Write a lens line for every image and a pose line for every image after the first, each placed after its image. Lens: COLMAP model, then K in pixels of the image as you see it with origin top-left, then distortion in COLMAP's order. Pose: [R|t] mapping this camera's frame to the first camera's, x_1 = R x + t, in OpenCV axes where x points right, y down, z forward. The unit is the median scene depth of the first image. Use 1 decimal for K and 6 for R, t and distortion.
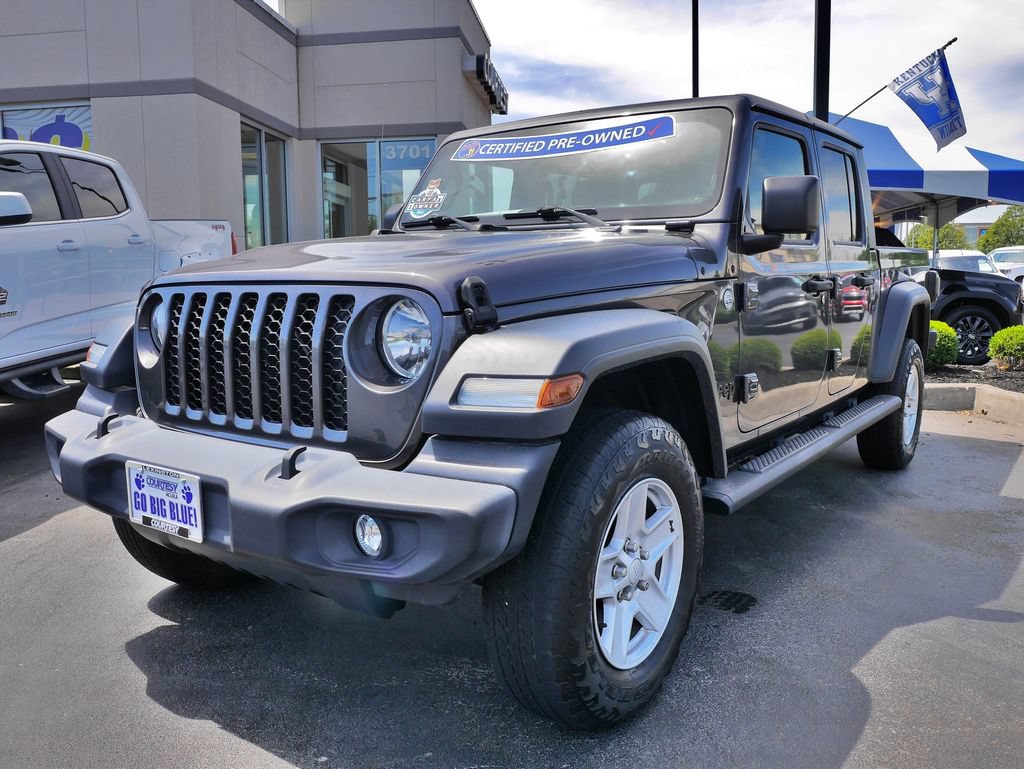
lens RADIAL K [[846.4, 0, 499.9], [0, 846.4, 383.2], [0, 0, 1]] dist [-0.052407, 0.004582]
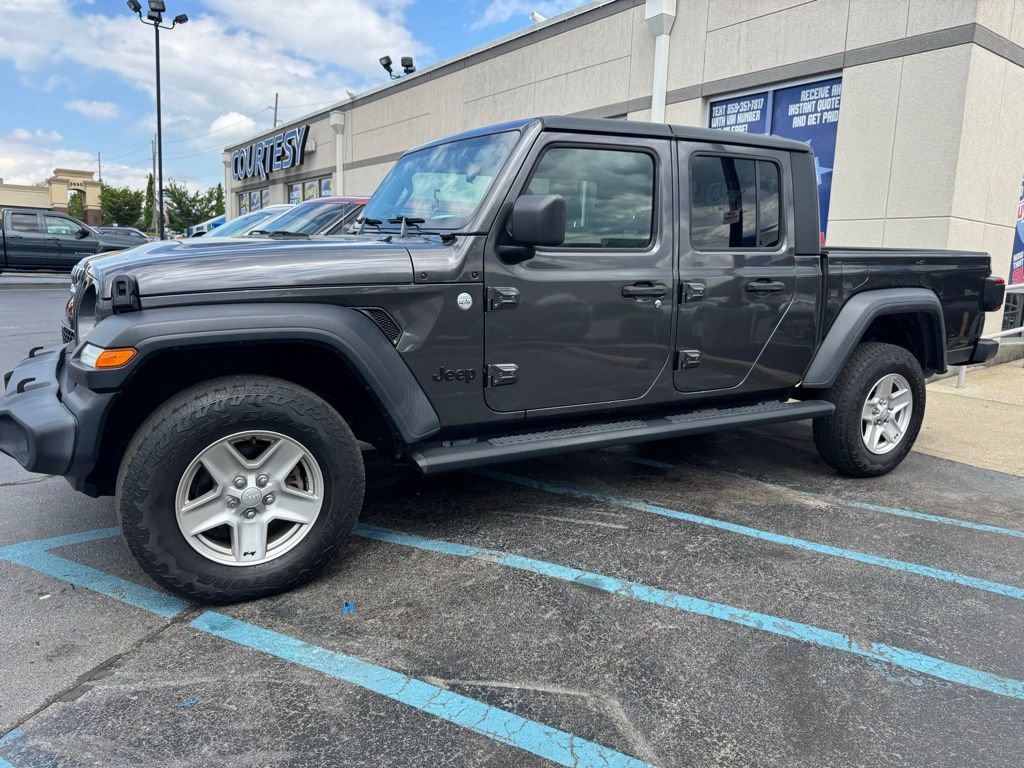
lens RADIAL K [[744.4, 0, 512.0], [0, 744.4, 384.0], [0, 0, 1]] dist [0.082496, -0.137209]
pose [[0.913440, 0.119105, -0.389155, 0.782644], [-0.093835, 0.992090, 0.083387, -0.078885], [0.396009, -0.039653, 0.917390, 0.044075]]
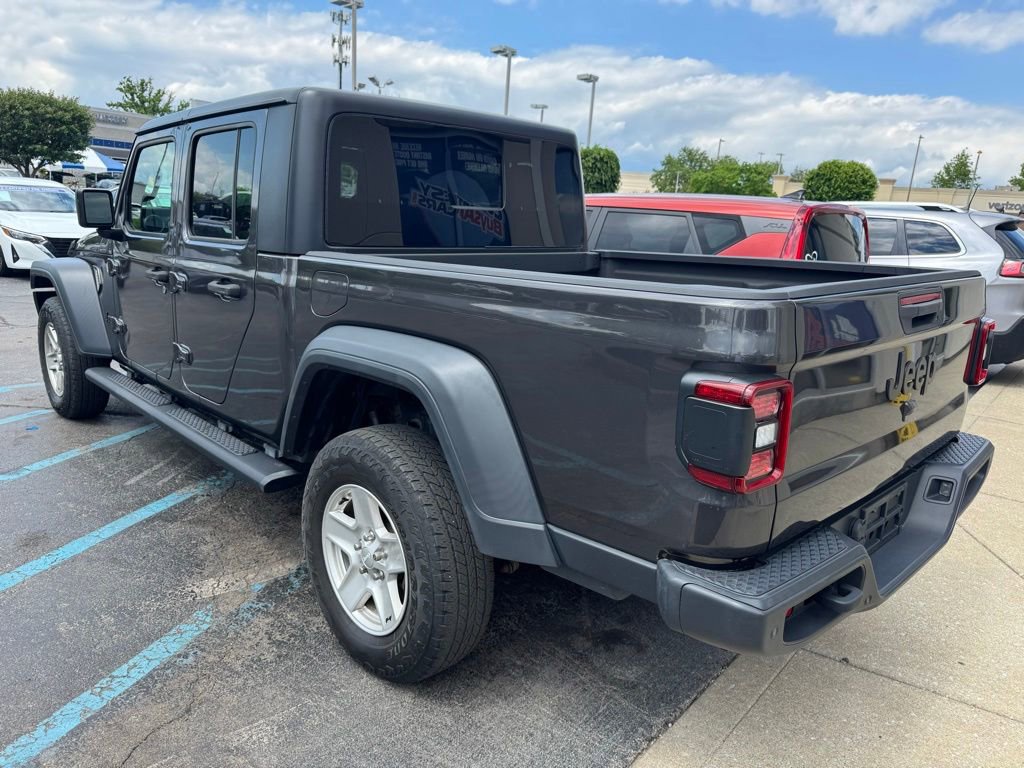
lens RADIAL K [[760.2, 0, 514.6], [0, 760.2, 381.6], [0, 0, 1]] dist [-0.000175, -0.007250]
pose [[-0.184015, 0.224455, -0.956953, 1.656763], [-0.160548, 0.953640, 0.254550, -0.402868], [0.969723, 0.200478, -0.139449, 2.085695]]
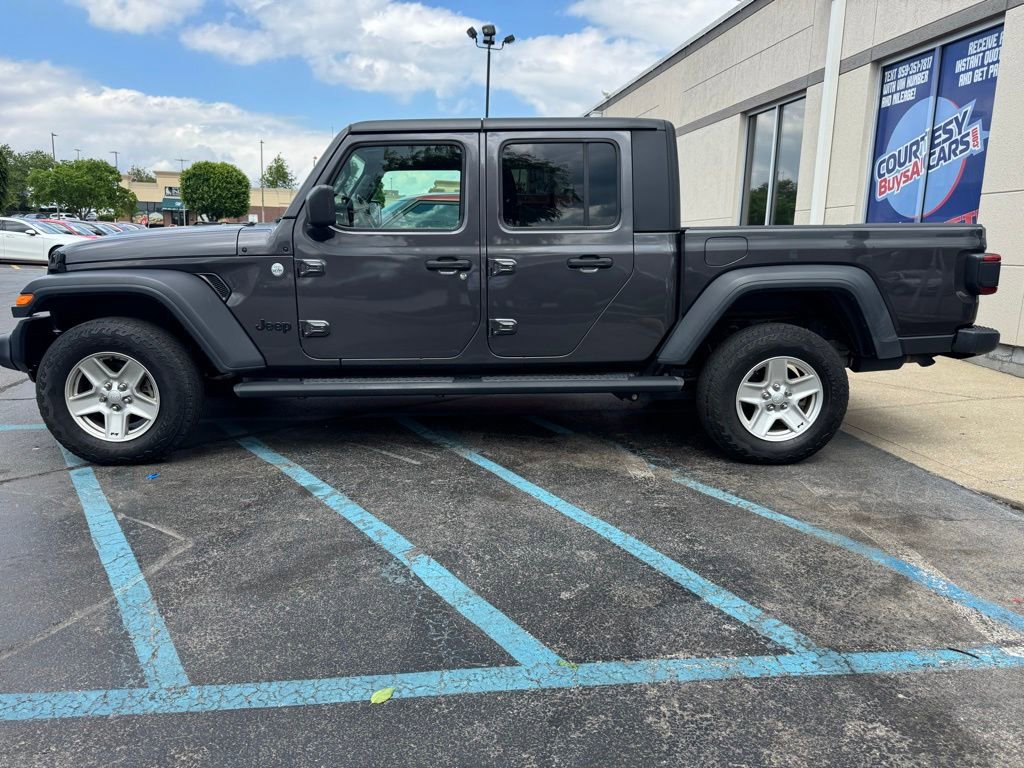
lens RADIAL K [[742.4, 0, 510.8], [0, 742.4, 397.1], [0, 0, 1]] dist [0.040085, -0.032409]
pose [[0.626428, 0.191201, -0.755665, 1.696676], [-0.112002, 0.981468, 0.155487, -0.135060], [0.771390, -0.012765, 0.636234, 0.452906]]
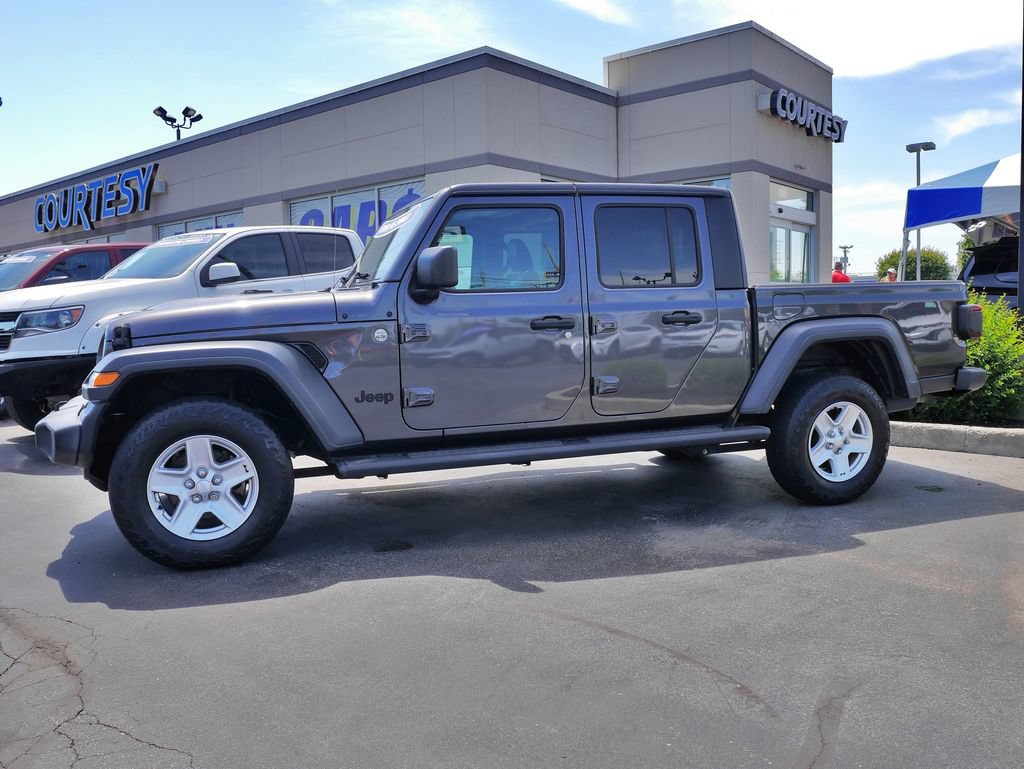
lens RADIAL K [[846.4, 0, 499.9], [0, 846.4, 383.2], [0, 0, 1]] dist [-0.052407, 0.004582]
pose [[0.818754, 0.047192, -0.572201, 1.323442], [-0.063470, 0.997947, -0.008513, -0.018113], [0.570625, 0.043288, 0.820069, -0.091056]]
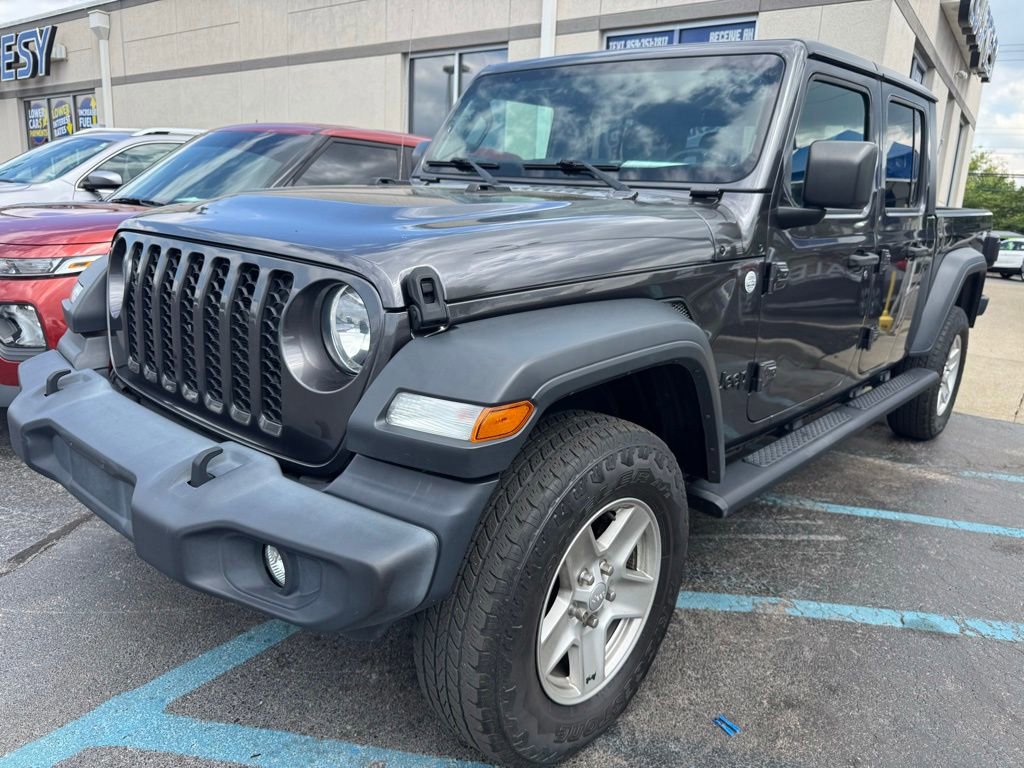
lens RADIAL K [[760.2, 0, 514.6], [0, 760.2, 381.6], [0, 0, 1]] dist [-0.000175, -0.007250]
pose [[0.994585, 0.083441, -0.061956, 0.082416], [-0.074881, 0.988742, 0.129543, -0.083161], [0.072067, -0.124202, 0.989636, 0.167476]]
